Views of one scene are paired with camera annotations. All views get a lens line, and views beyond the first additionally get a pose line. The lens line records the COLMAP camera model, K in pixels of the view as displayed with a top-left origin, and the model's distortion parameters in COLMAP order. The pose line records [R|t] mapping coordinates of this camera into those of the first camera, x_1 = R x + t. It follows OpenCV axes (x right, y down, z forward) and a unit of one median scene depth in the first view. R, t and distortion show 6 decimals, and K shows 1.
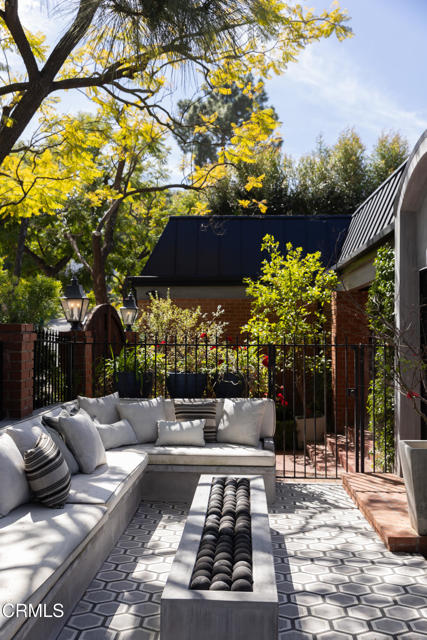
lens RADIAL K [[690.1, 0, 213.6], [0, 690.1, 316.0], [0, 0, 1]] dist [0.001311, 0.000000]
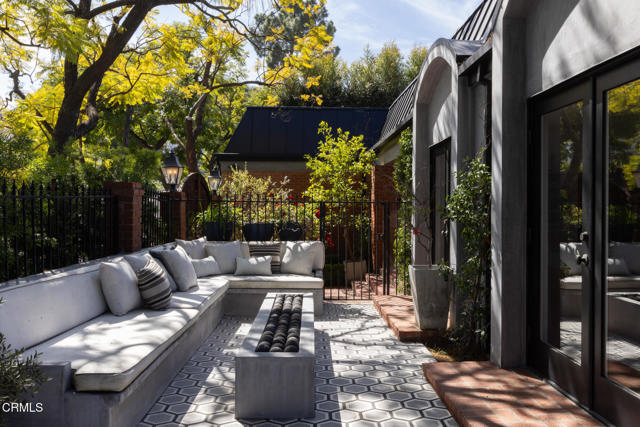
lens RADIAL K [[559.9, 0, 333.4], [0, 559.9, 199.6], [0, 0, 1]] dist [0.013300, -0.024253]
pose [[0.996239, 0.002510, 0.086615, 0.011050], [-0.003830, 0.999879, 0.015068, 0.020759], [-0.086566, -0.015343, 0.996128, -0.087819]]
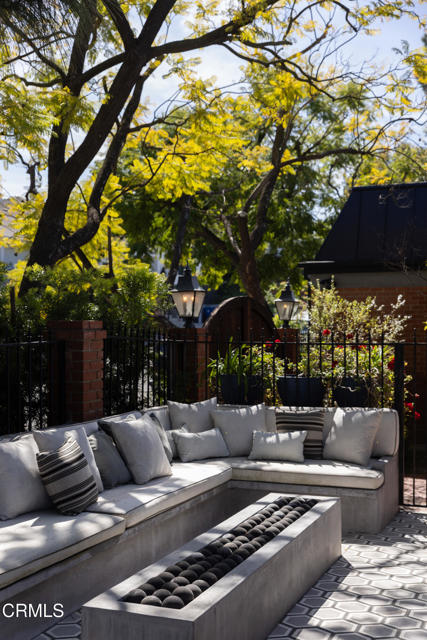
lens RADIAL K [[852.4, 0, 216.6], [0, 852.4, 325.2], [0, 0, 1]] dist [-0.017674, 0.000000]
pose [[0.949964, -0.008171, -0.312253, 0.191005], [0.013998, 0.999767, 0.016425, 0.000905], [0.312046, -0.019974, 0.949857, -0.023126]]
